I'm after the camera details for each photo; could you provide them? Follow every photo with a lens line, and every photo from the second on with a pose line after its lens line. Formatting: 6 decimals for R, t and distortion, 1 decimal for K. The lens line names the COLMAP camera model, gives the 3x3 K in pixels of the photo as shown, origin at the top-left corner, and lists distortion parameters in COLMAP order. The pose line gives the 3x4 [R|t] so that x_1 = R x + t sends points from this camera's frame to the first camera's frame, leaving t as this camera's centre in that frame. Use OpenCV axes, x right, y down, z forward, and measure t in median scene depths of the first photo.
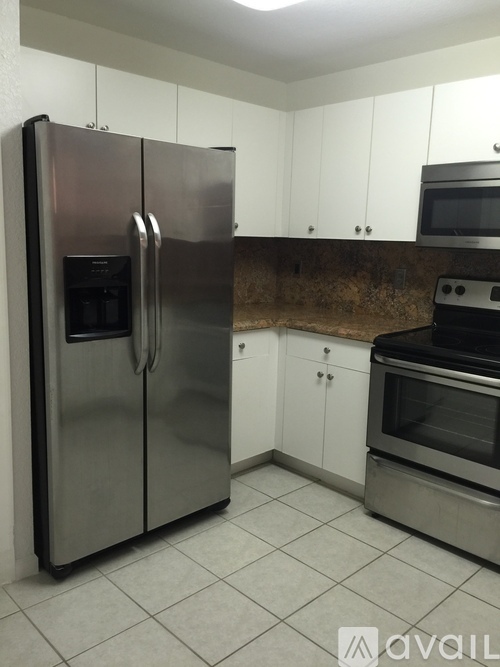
lens RADIAL K [[566.2, 0, 250.0], [0, 566.2, 333.5], [0, 0, 1]] dist [0.073722, -0.094327]
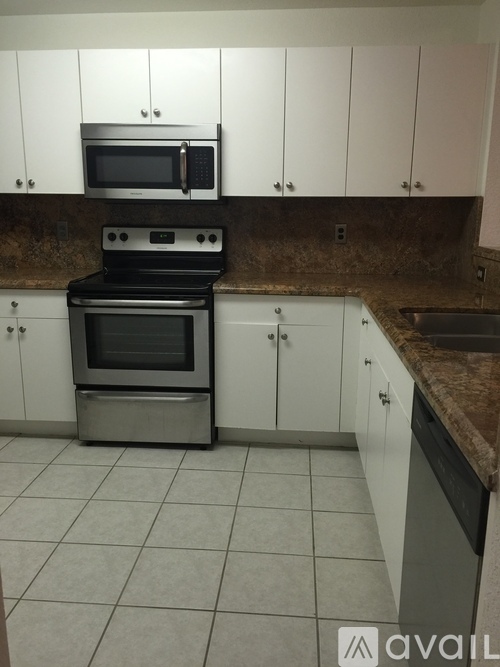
lens RADIAL K [[566.2, 0, 250.0], [0, 566.2, 333.5], [0, 0, 1]] dist [0.073722, -0.094327]
pose [[0.753435, -0.169737, 0.635236, -0.201783], [0.127830, 0.985485, 0.111709, 0.020835], [-0.644976, -0.002963, 0.764197, -0.048357]]
